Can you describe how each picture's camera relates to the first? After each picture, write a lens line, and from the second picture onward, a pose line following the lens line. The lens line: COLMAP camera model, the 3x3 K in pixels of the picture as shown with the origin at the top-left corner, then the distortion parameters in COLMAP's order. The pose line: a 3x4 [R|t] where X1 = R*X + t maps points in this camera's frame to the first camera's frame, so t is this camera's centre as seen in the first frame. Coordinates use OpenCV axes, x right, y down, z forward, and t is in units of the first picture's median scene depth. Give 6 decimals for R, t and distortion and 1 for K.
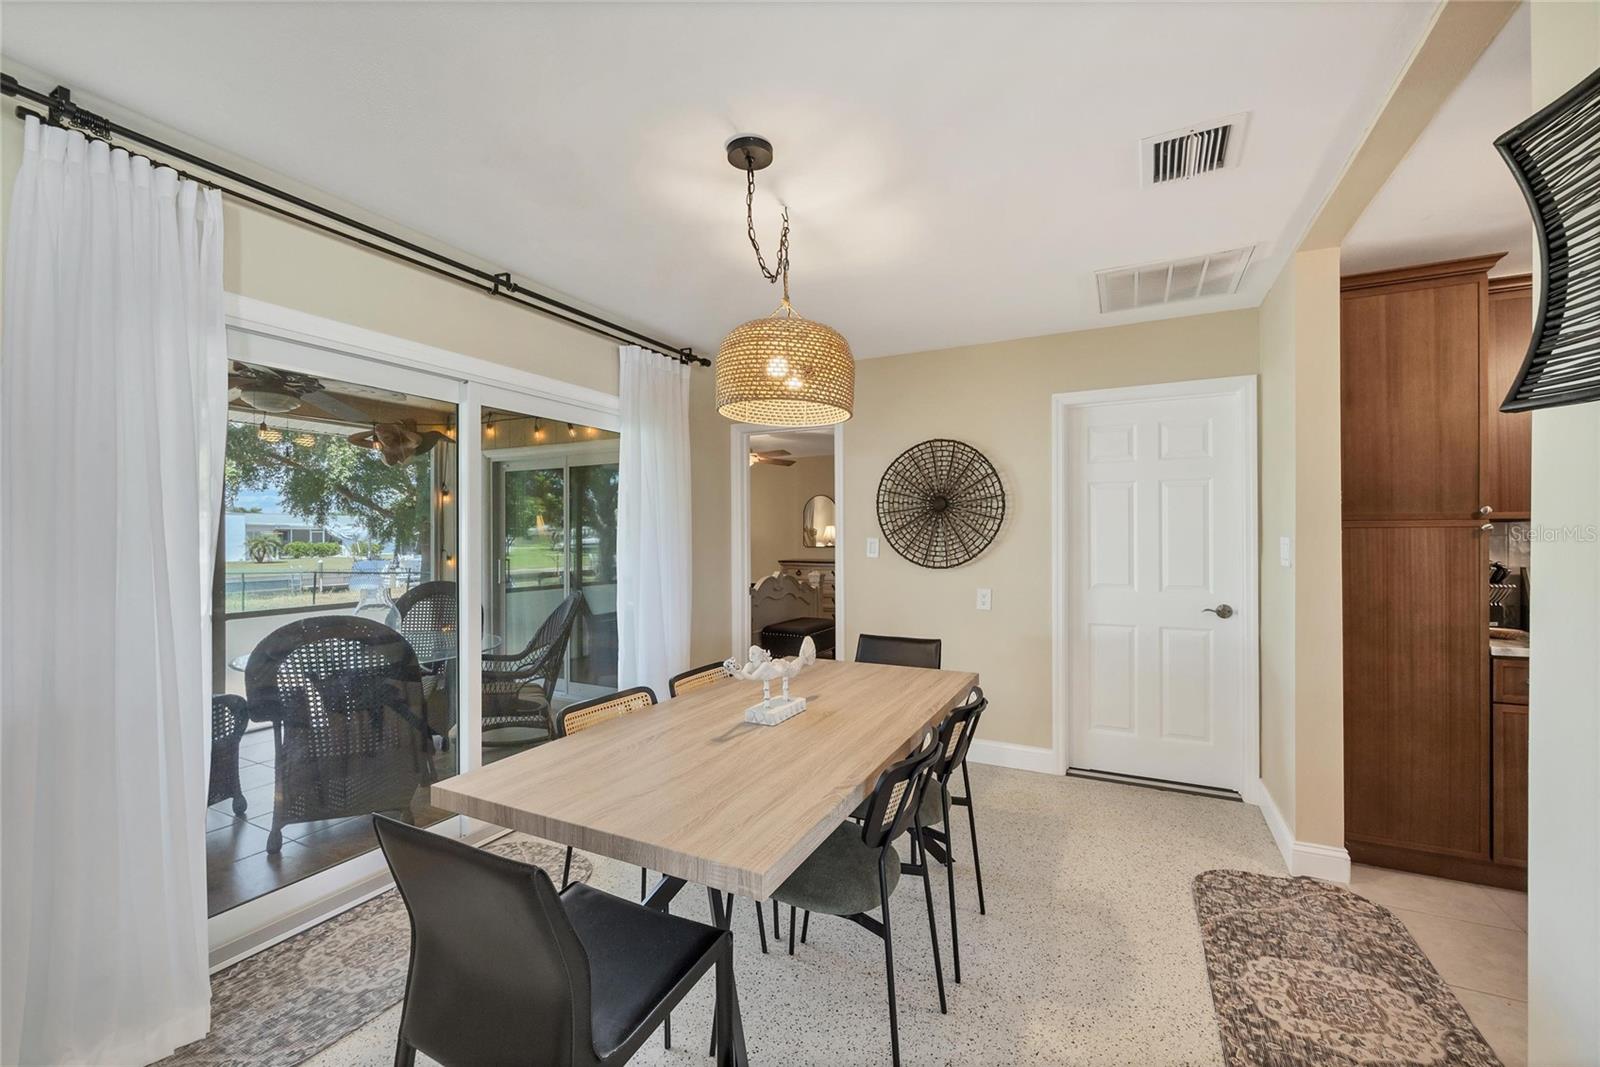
lens RADIAL K [[655.5, 0, 800.0], [0, 655.5, 533.5], [0, 0, 1]] dist [0.001390, 0.000345]
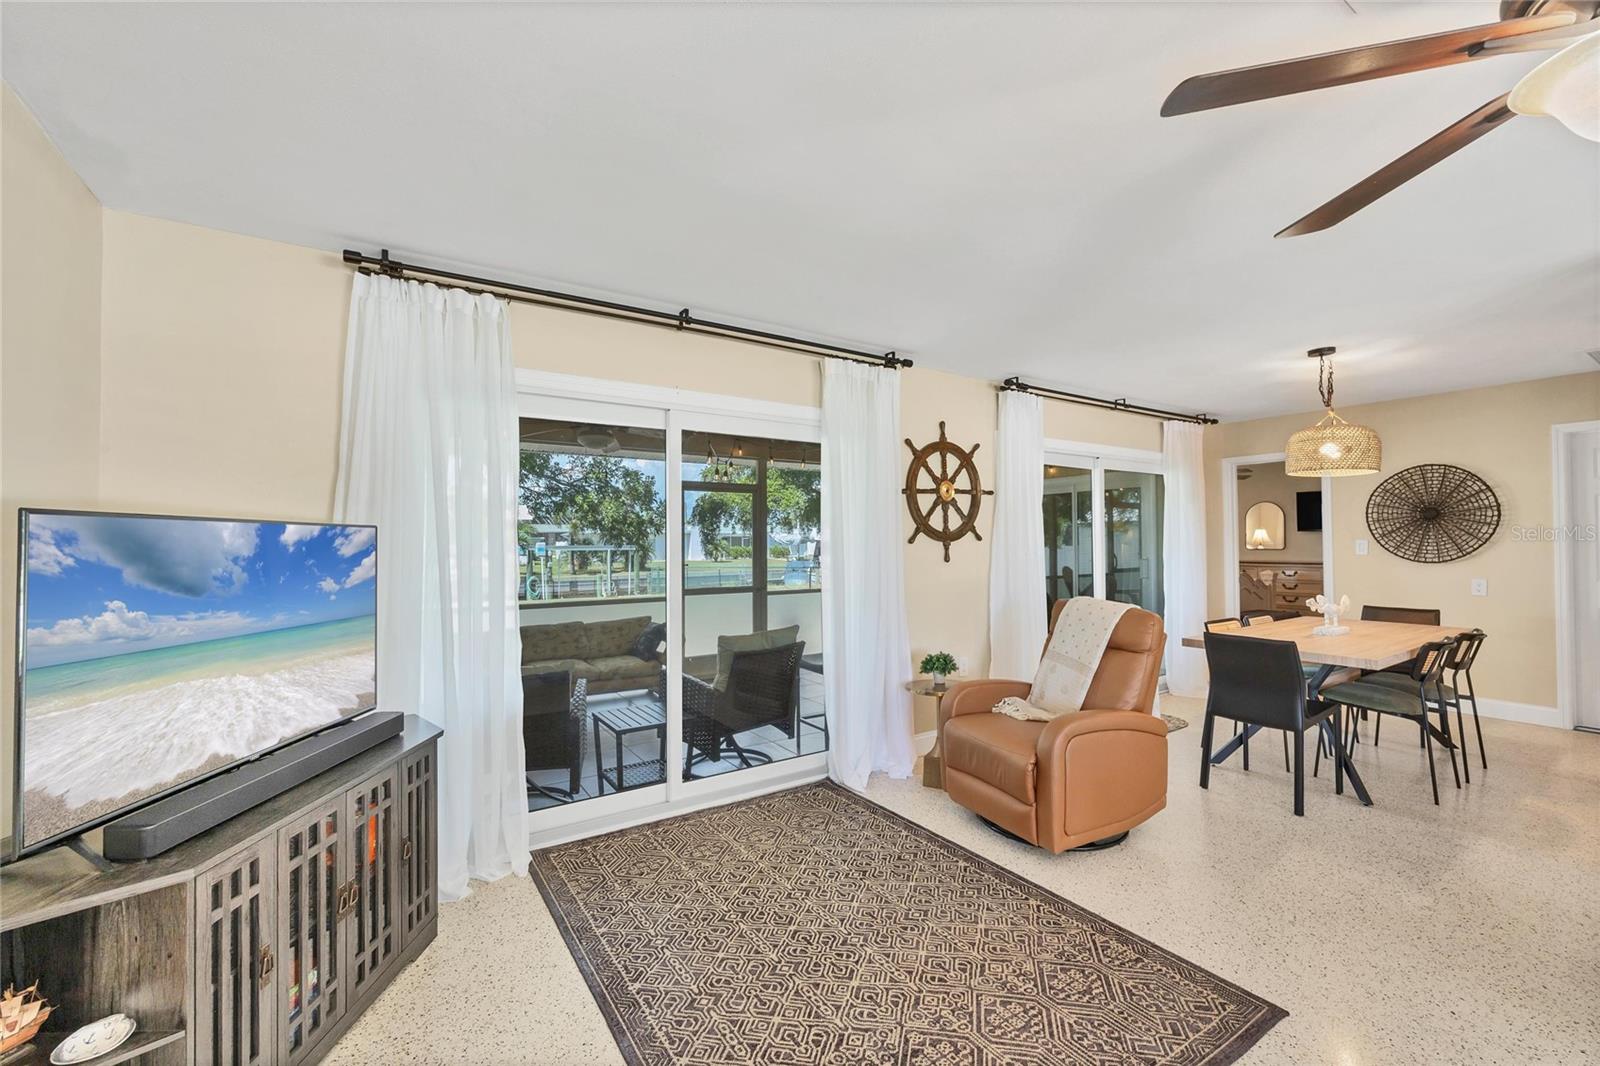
lens RADIAL K [[655.5, 0, 800.0], [0, 655.5, 533.0], [0, 0, 1]] dist [0.001390, 0.000345]
pose [[0.868482, -0.011227, -0.495593, -0.241858], [0.006719, 0.999918, -0.010877, -0.000749], [0.495675, 0.006117, 0.868487, -0.796438]]
